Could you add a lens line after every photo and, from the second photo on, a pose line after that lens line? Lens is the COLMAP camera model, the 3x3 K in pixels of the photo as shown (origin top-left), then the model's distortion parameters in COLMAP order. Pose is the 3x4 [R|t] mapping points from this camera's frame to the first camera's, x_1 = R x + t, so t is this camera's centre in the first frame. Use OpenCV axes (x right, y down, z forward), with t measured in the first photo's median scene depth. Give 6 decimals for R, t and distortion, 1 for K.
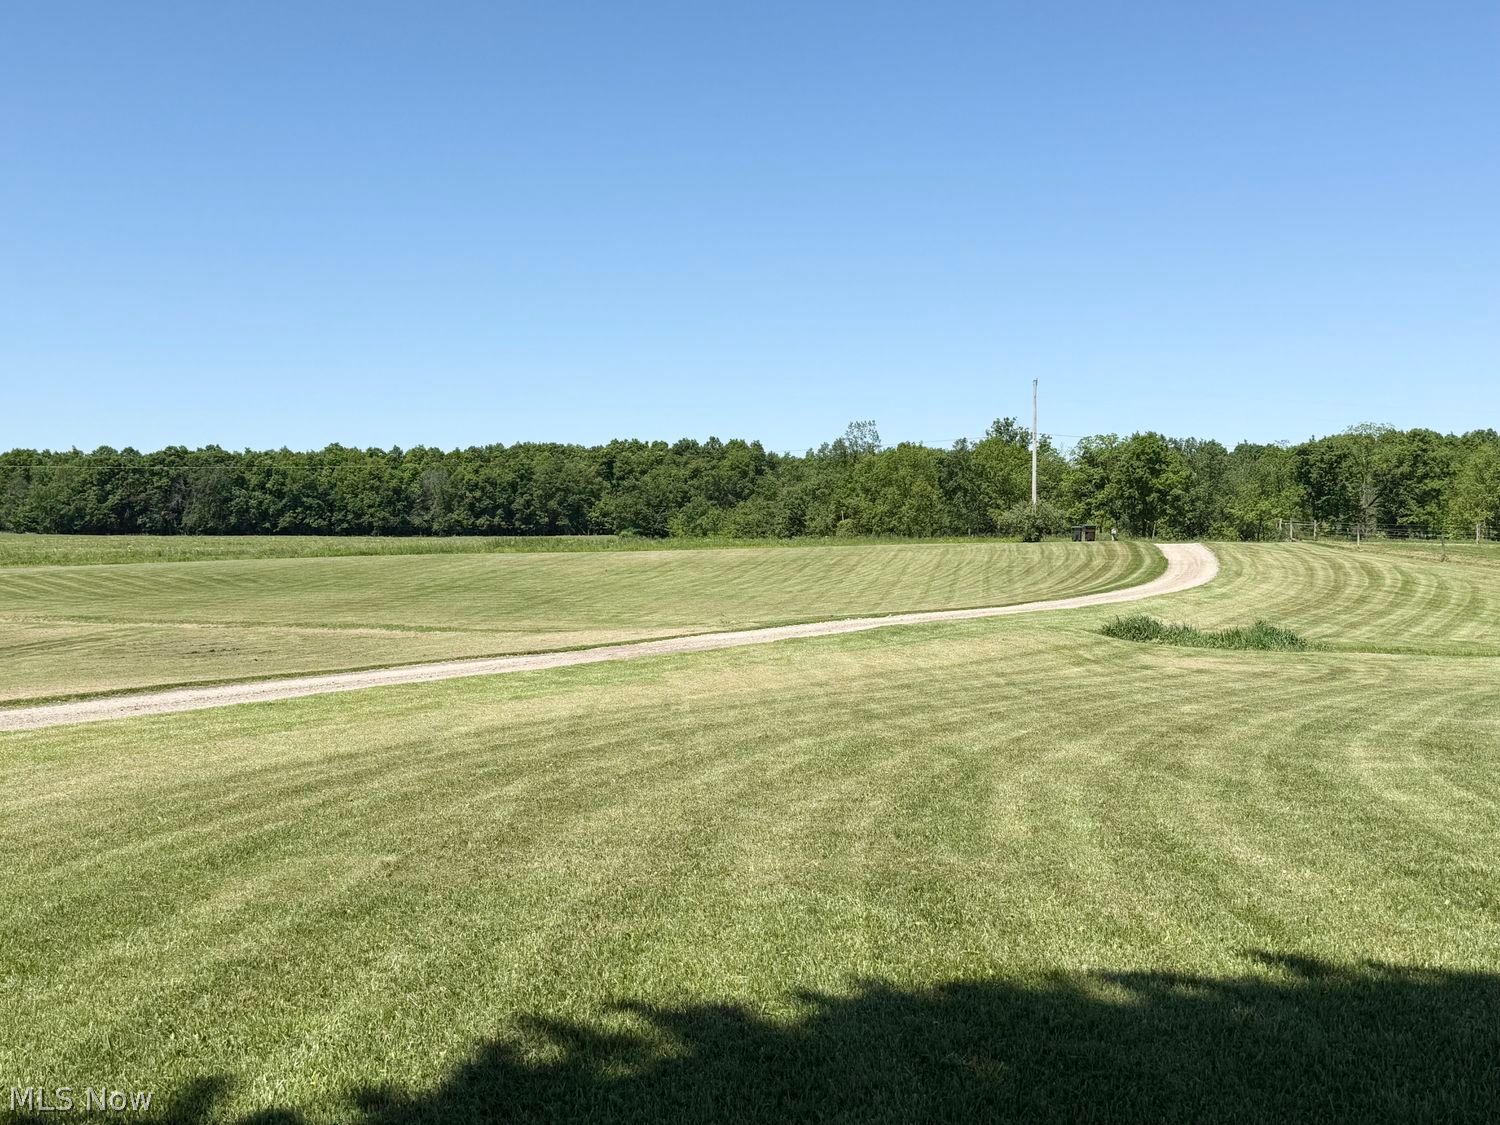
lens RADIAL K [[1836.7, 0, 749.9], [0, 1836.7, 562.5], [0, 0, 1]] dist [-0.004373, 0.000000]
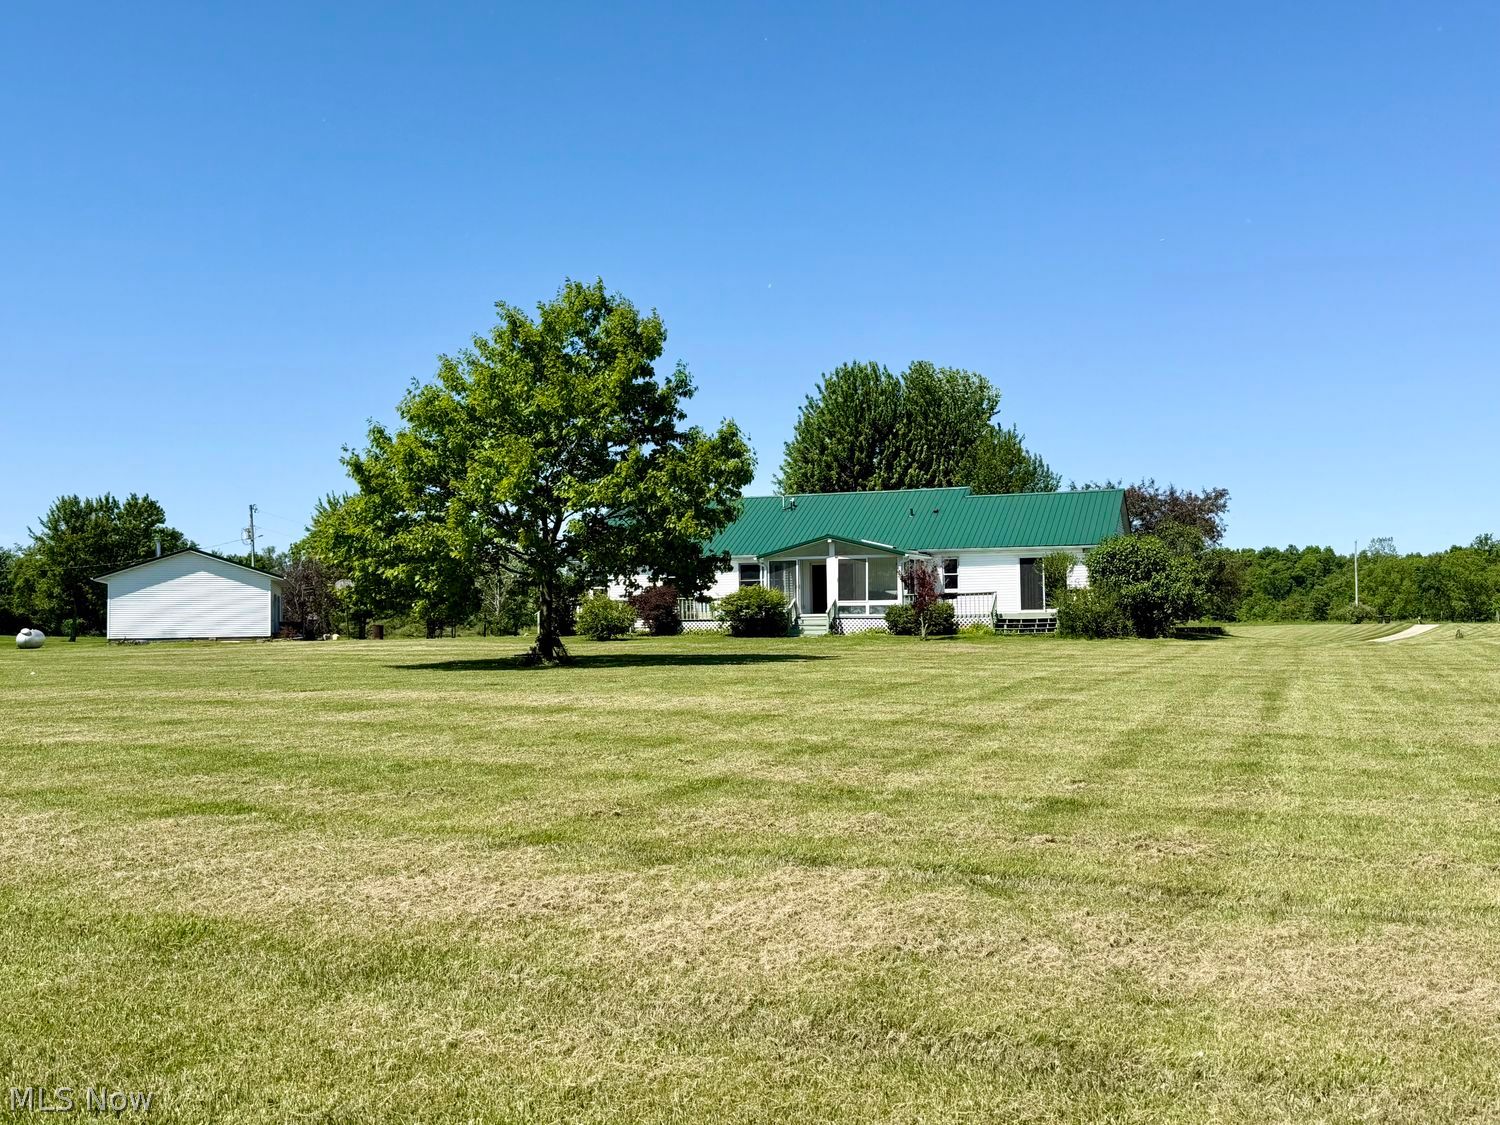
lens RADIAL K [[1527.8, 0, 750.0], [0, 1527.8, 562.4], [0, 0, 1]] dist [-0.005027, 0.000000]
pose [[0.925452, -0.018069, -0.378433, 0.035832], [-0.001859, 0.998634, -0.052226, 0.001999], [0.378860, 0.049036, 0.924154, -0.158955]]
